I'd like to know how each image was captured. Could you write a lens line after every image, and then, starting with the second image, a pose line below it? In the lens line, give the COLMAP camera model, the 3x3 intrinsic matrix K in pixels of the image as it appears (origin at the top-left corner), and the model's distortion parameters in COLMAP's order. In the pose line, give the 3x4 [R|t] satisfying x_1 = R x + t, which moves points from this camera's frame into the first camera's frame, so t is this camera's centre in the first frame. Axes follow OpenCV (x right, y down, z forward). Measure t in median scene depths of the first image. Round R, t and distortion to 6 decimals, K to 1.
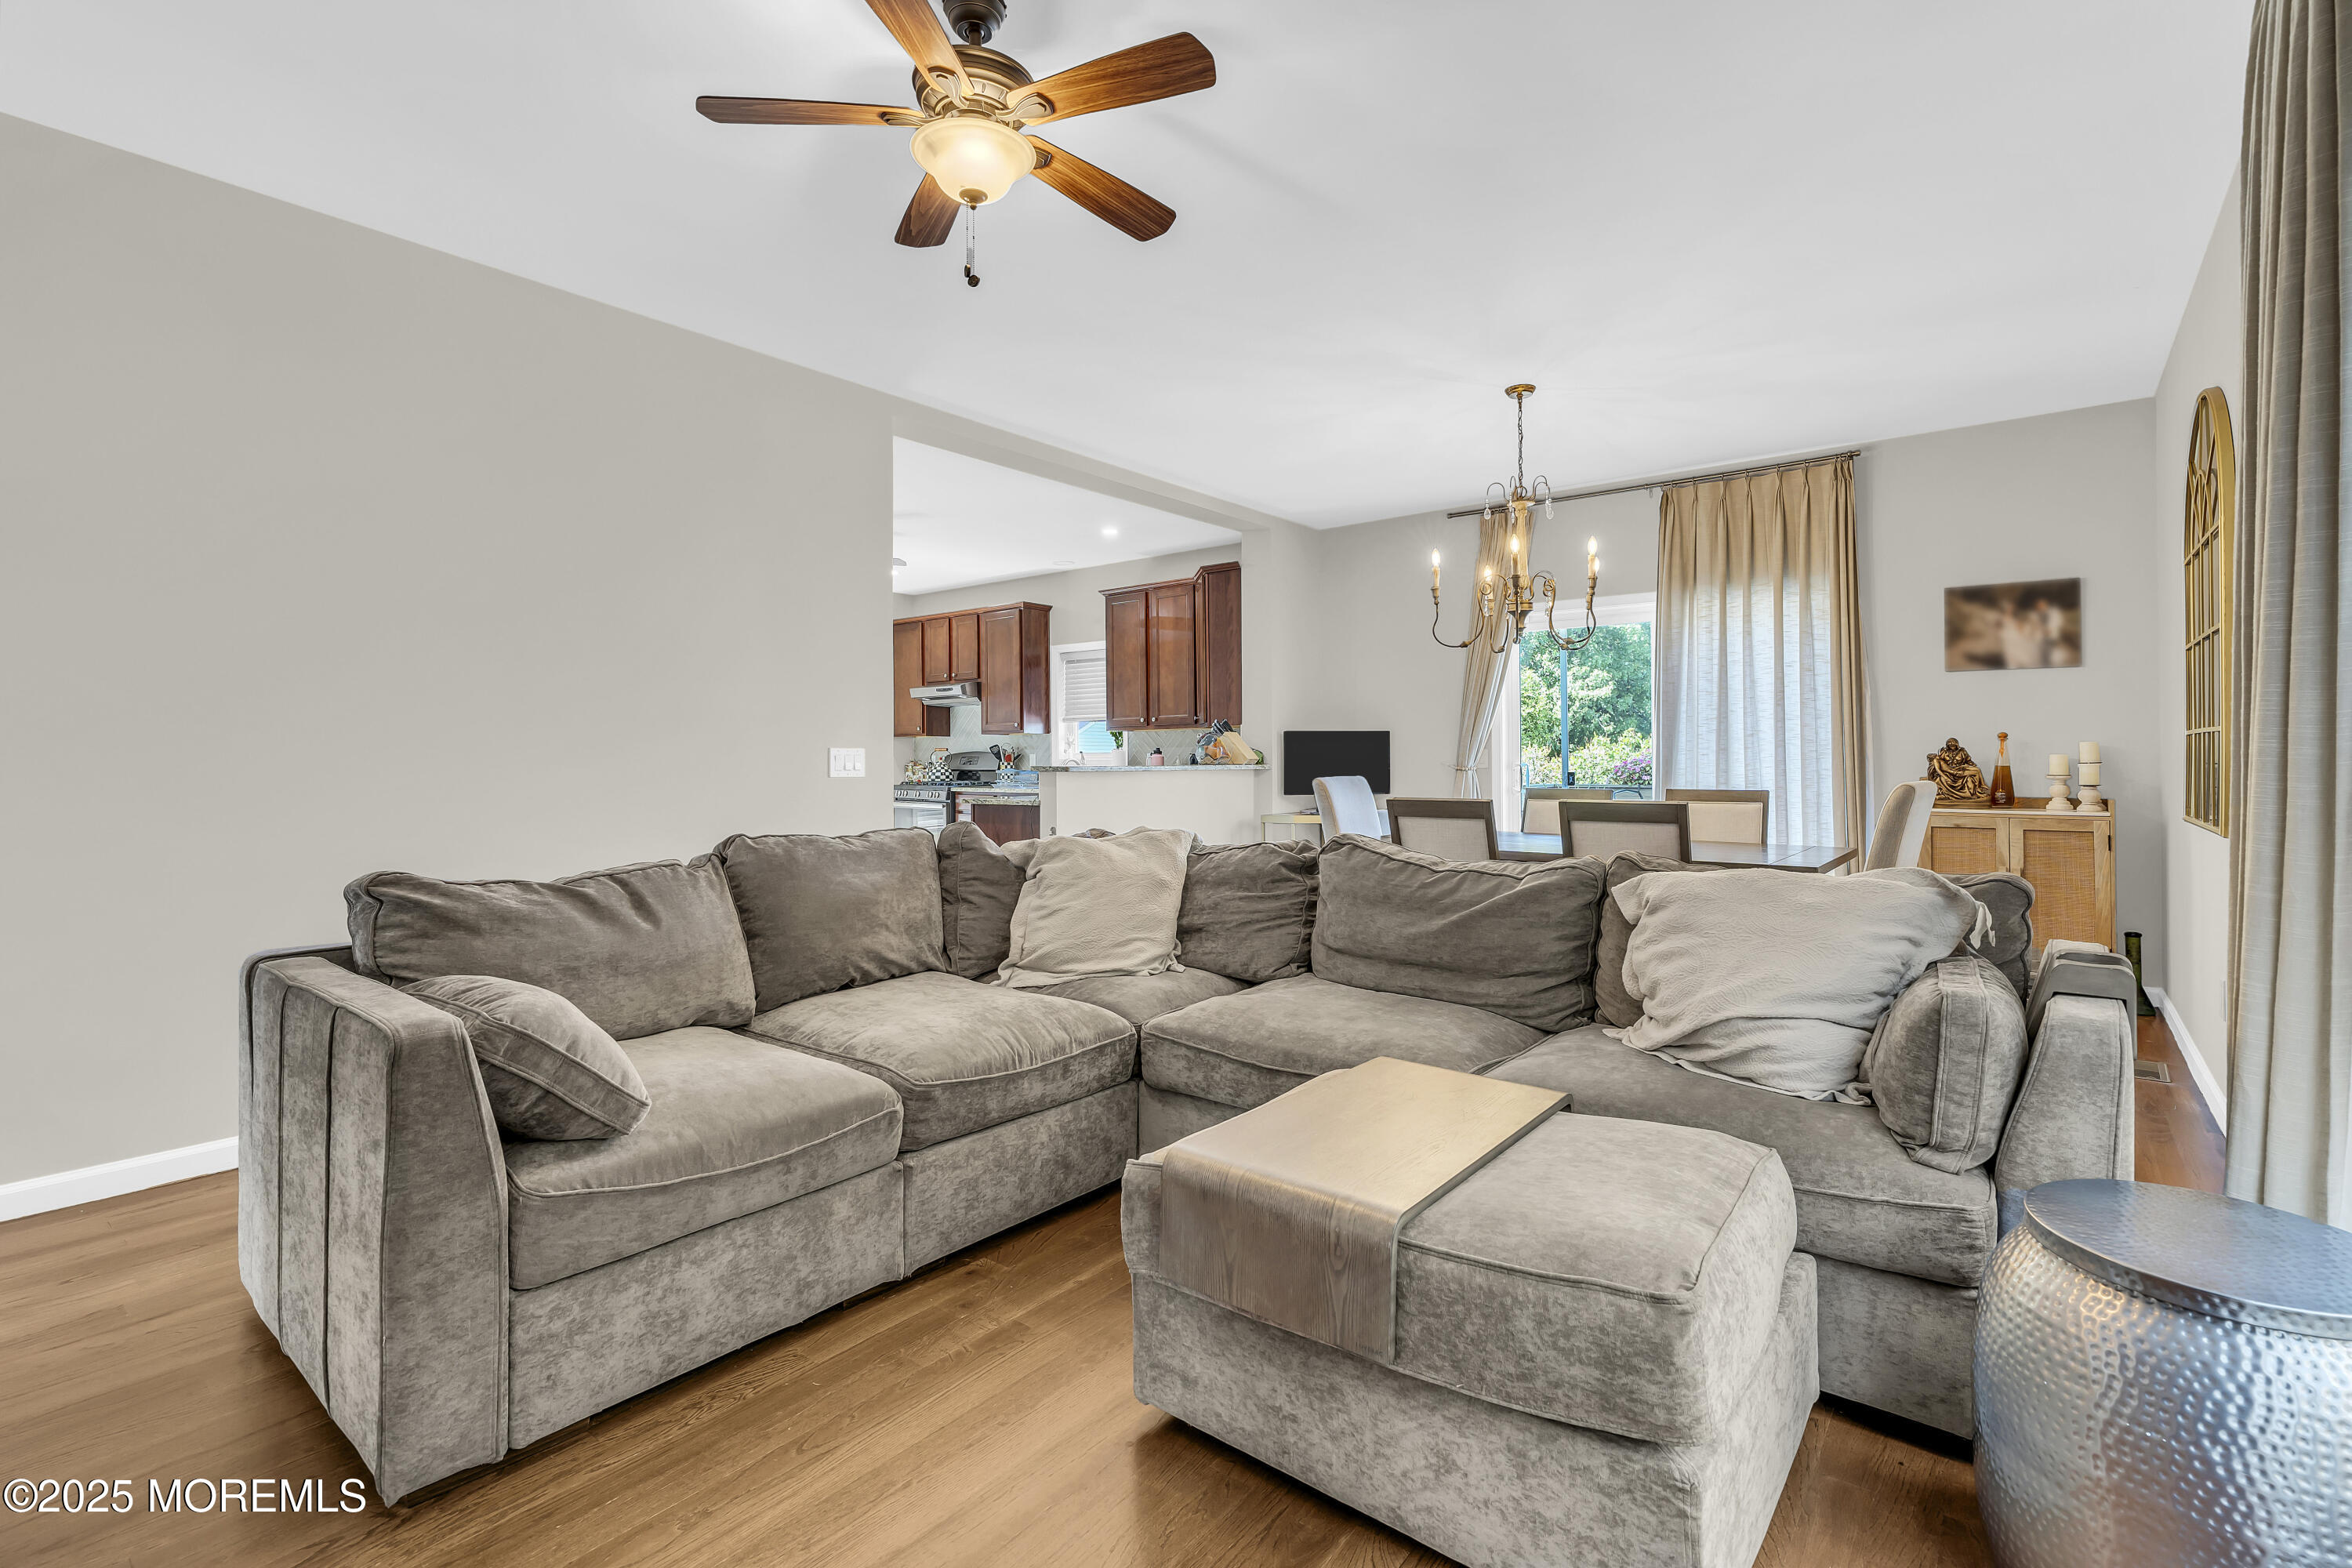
lens RADIAL K [[1061.8, 0, 1172.3], [0, 1061.8, 767.0], [0, 0, 1]] dist [-0.006503, 0.003506]
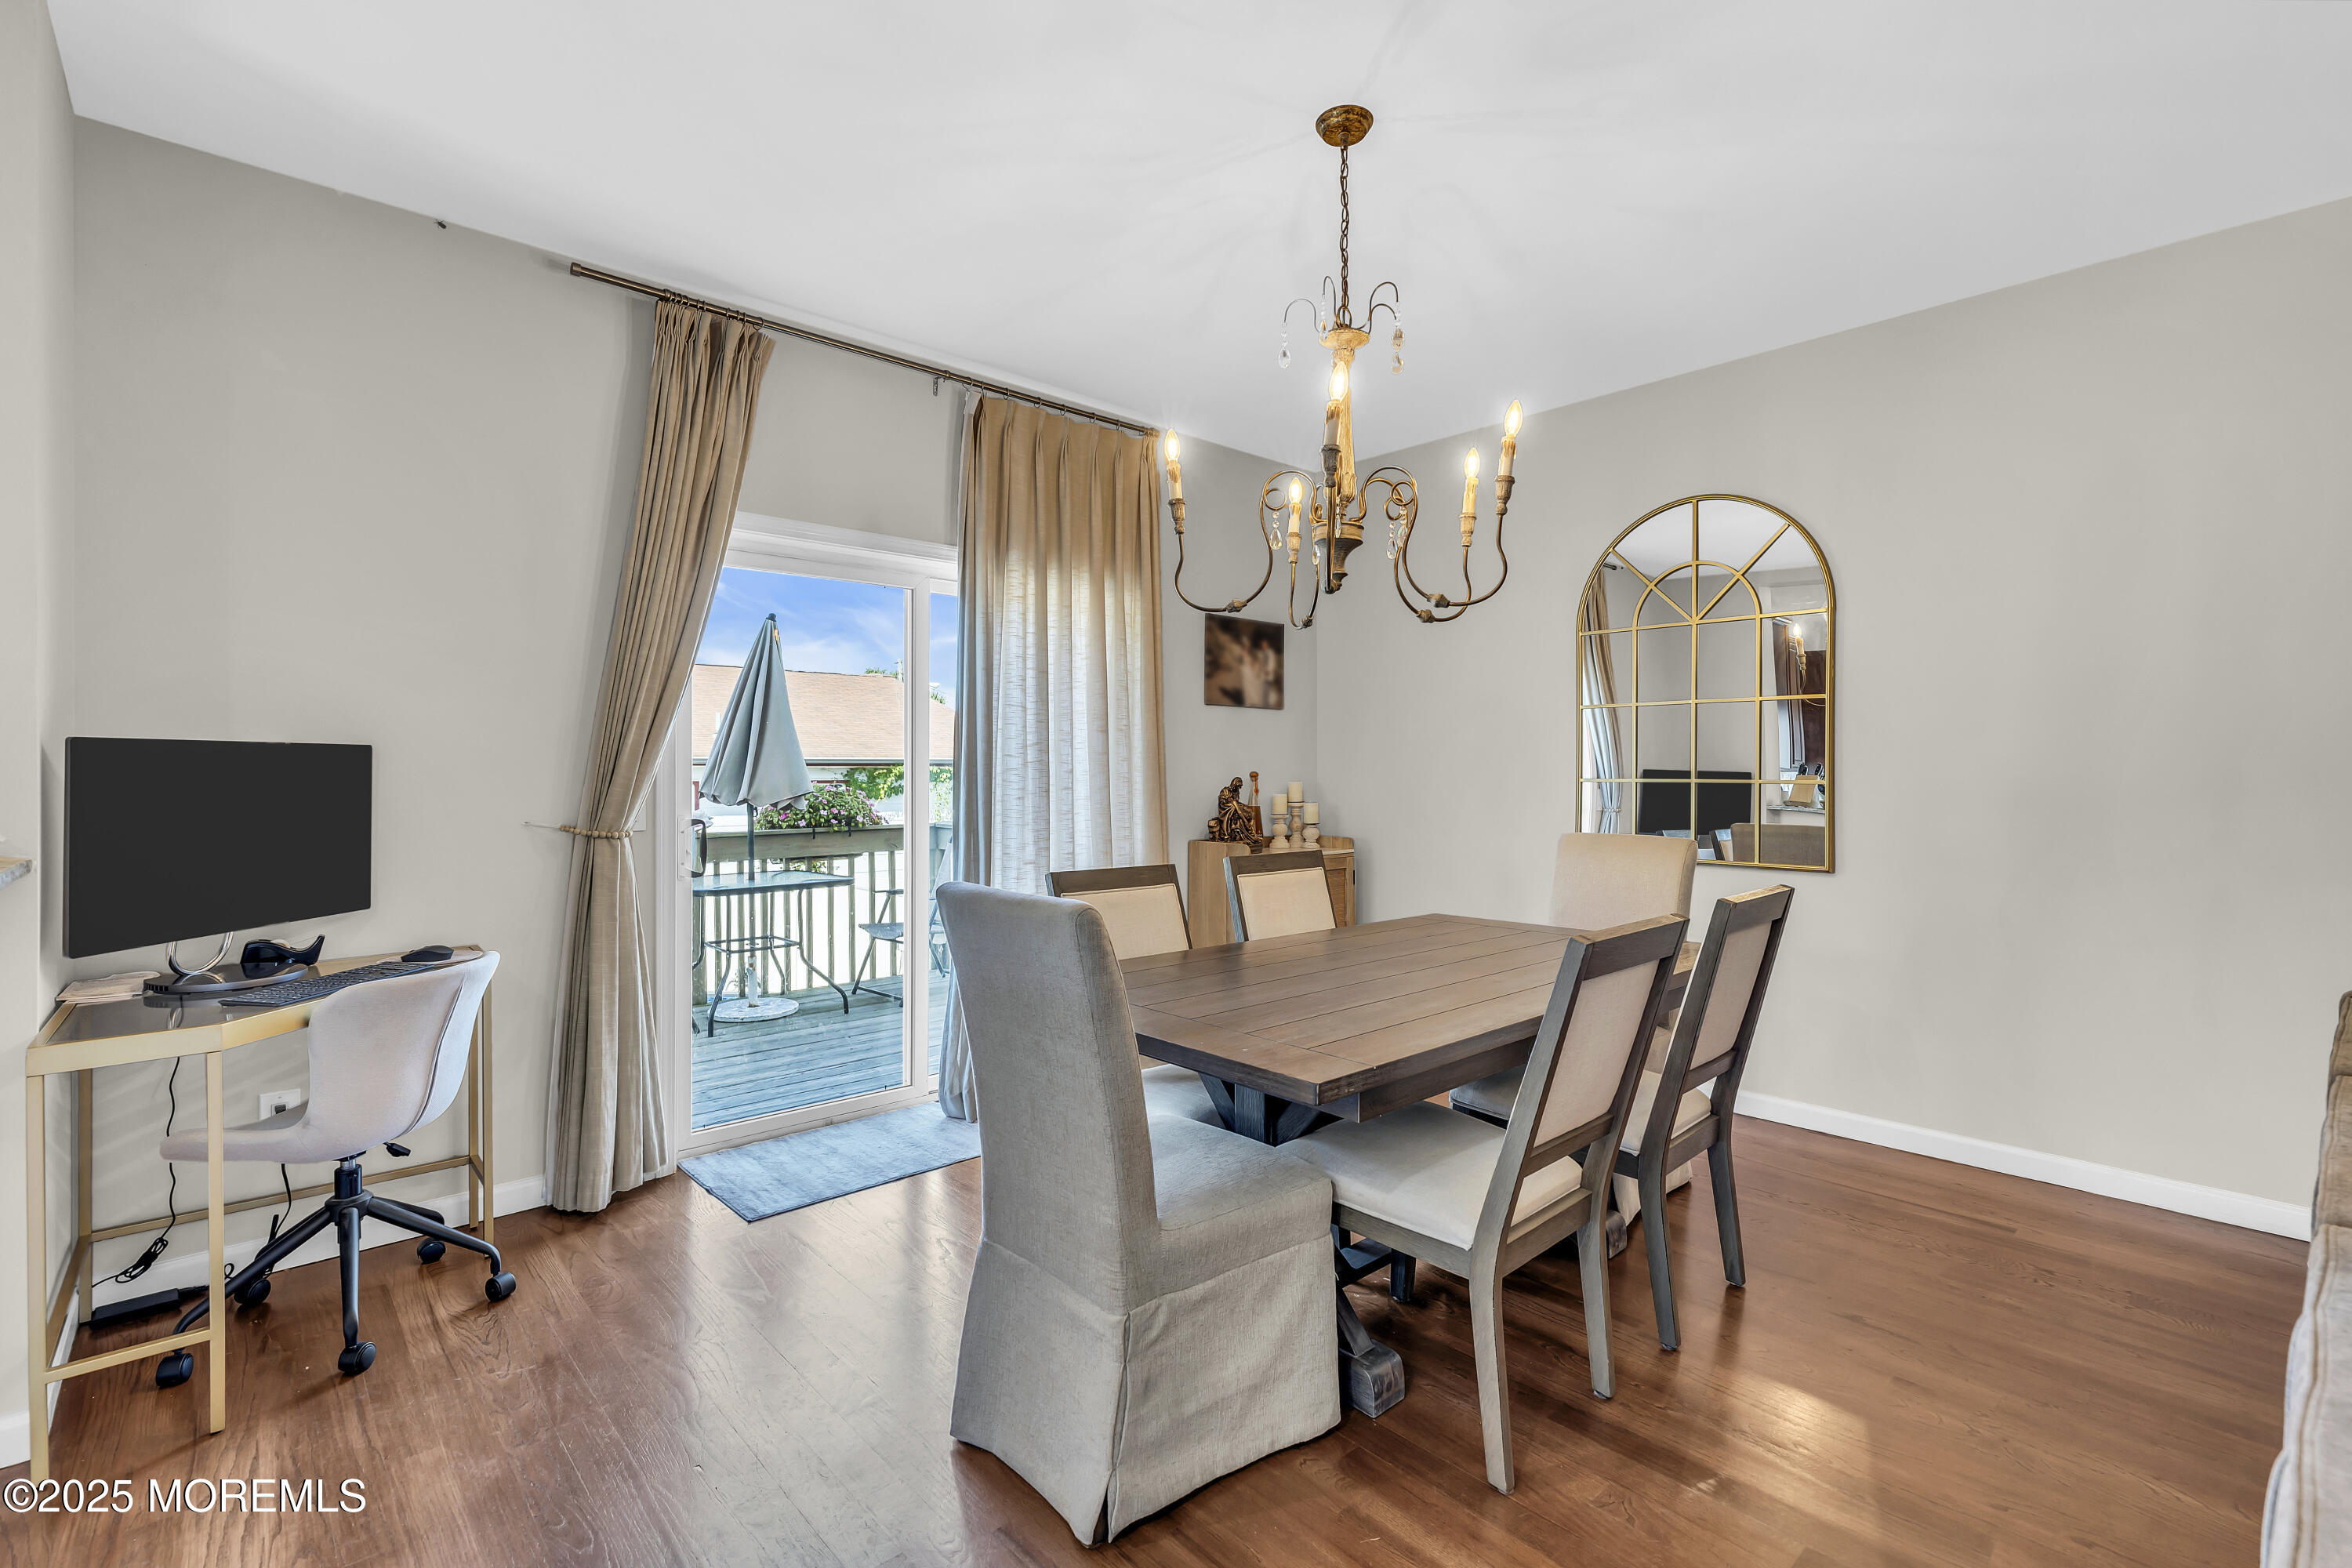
lens RADIAL K [[1061.8, 0, 1173.4], [0, 1061.8, 771.6], [0, 0, 1]] dist [-0.006503, 0.003506]
pose [[0.151599, 0.005533, 0.988427, -0.121436], [0.012465, 0.999894, -0.007509, -0.016692], [-0.988363, 0.013459, 0.151514, 0.588671]]
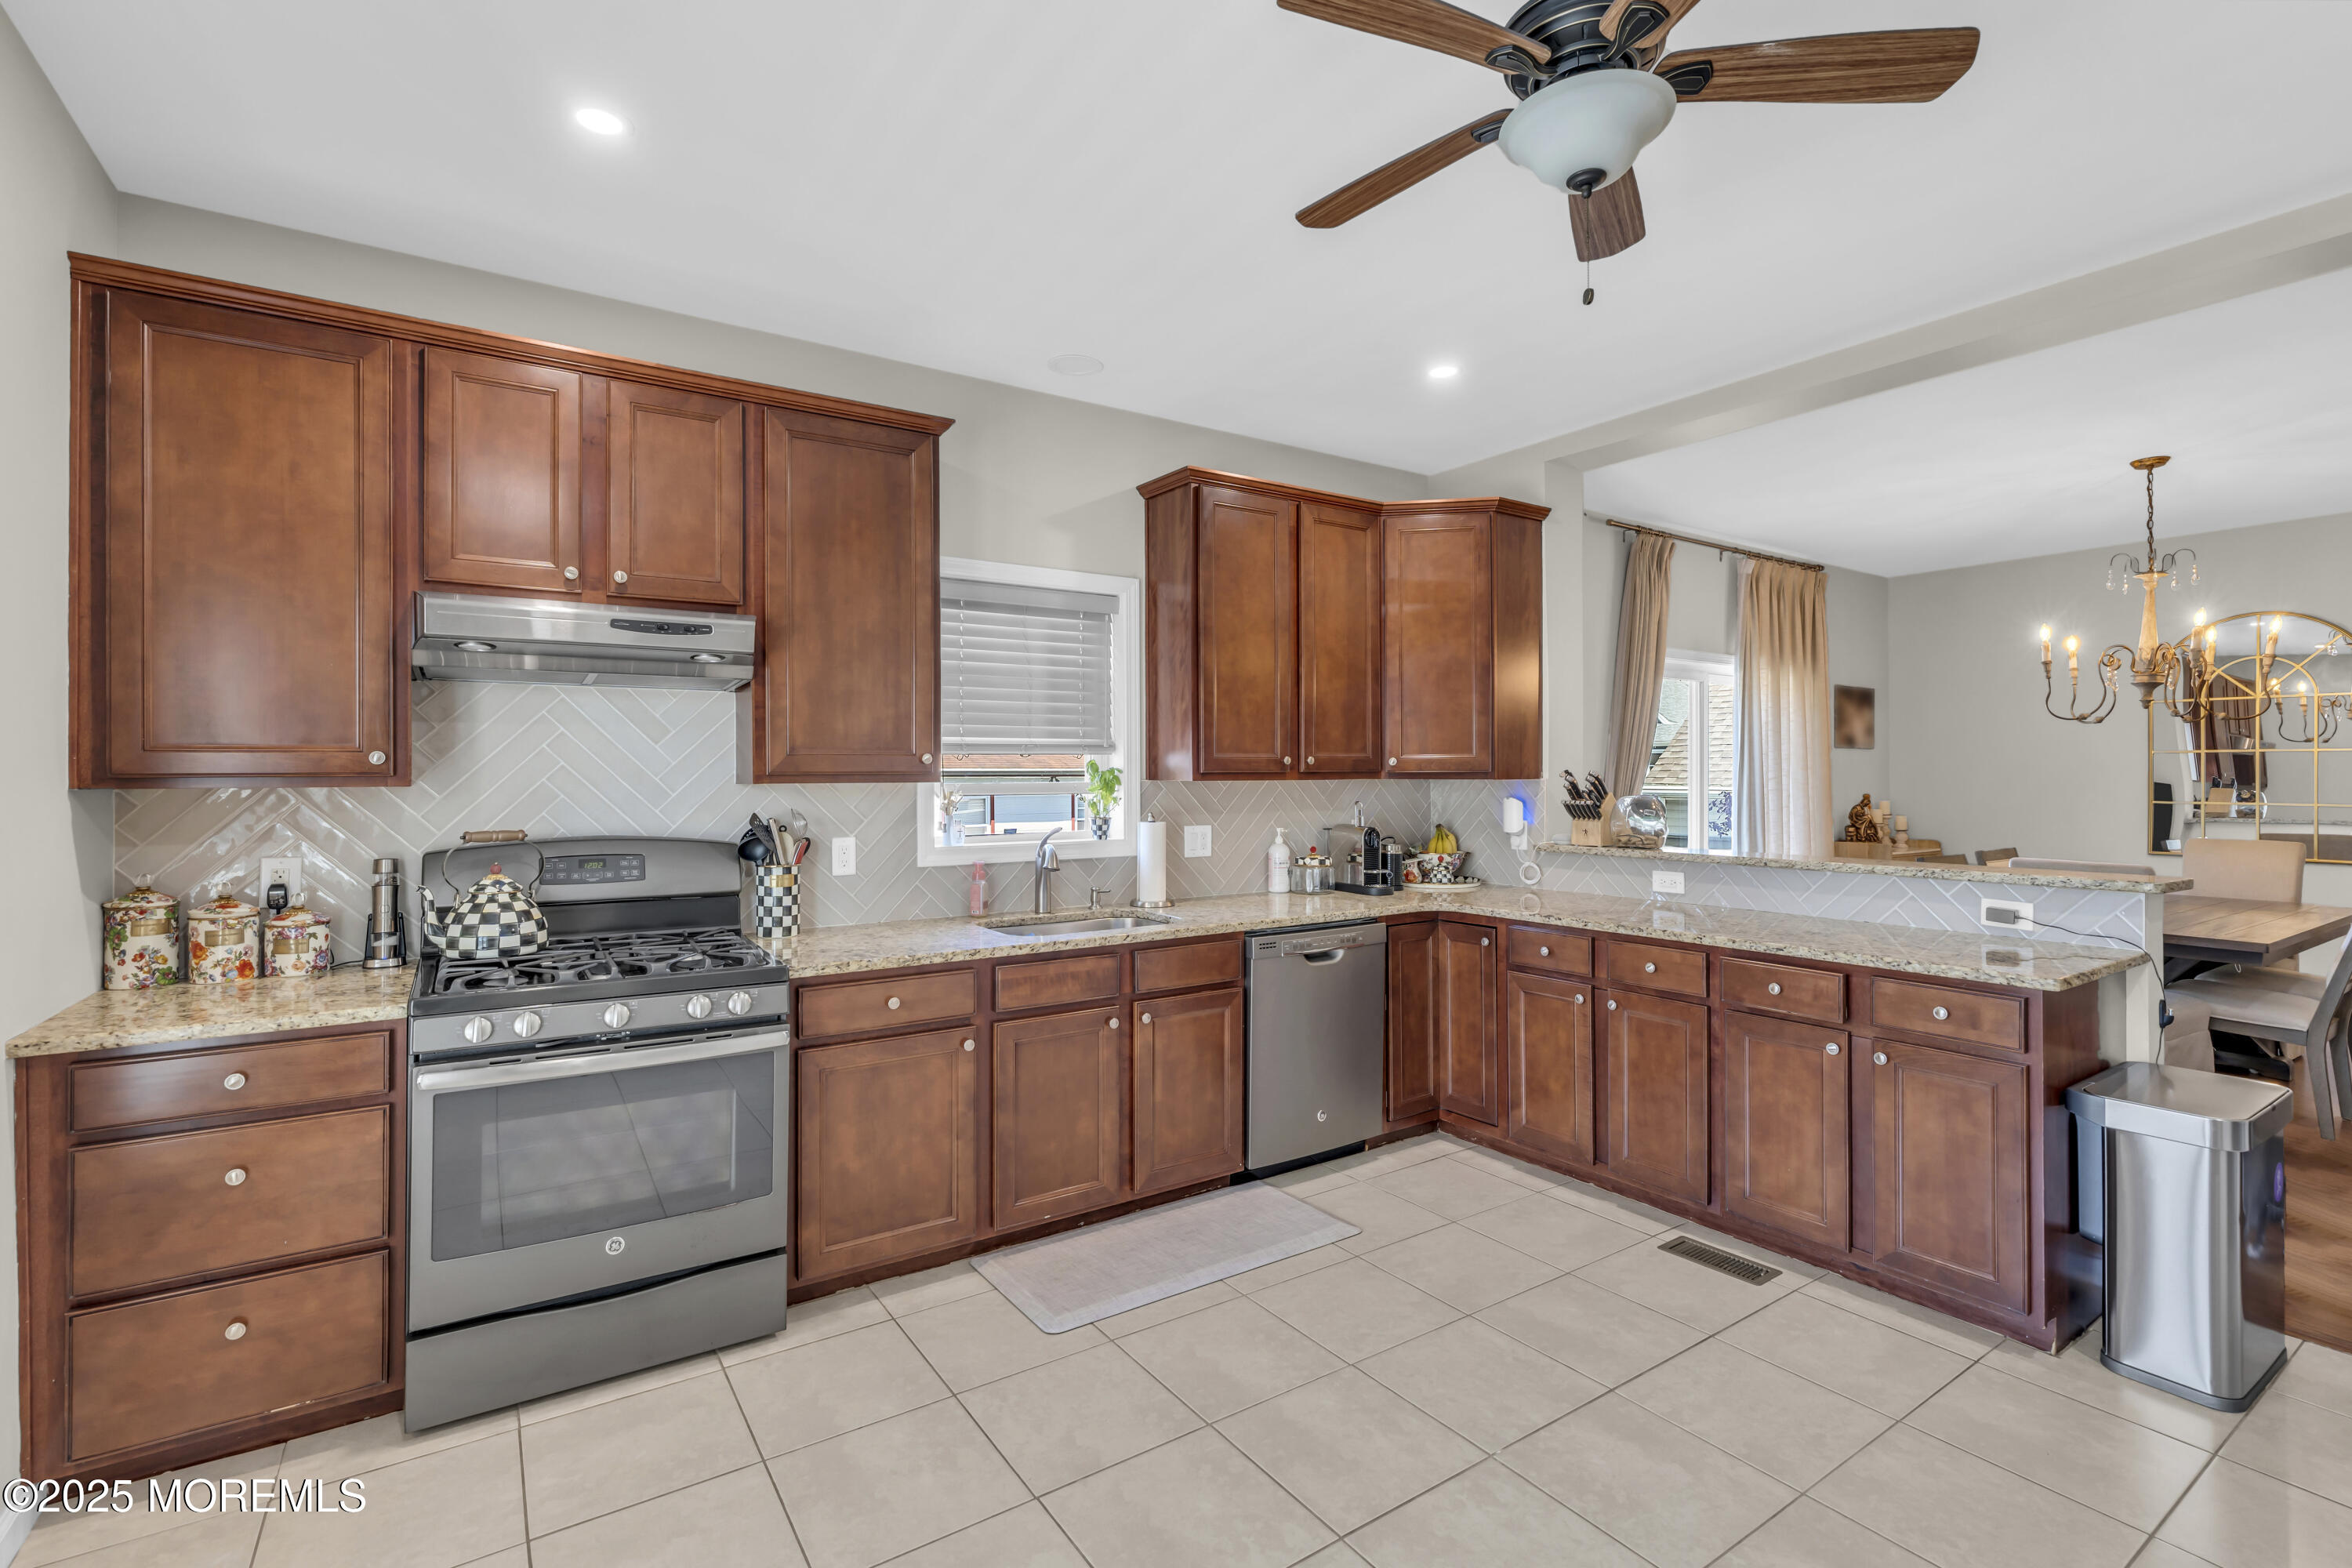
lens RADIAL K [[1061.8, 0, 1179.4], [0, 1061.8, 770.6], [0, 0, 1]] dist [-0.006503, 0.003506]
pose [[0.301849, 0.009534, 0.953308, -0.522571], [0.008324, 0.999886, -0.012636, -0.034062], [-0.953319, 0.011750, 0.301735, 0.916845]]
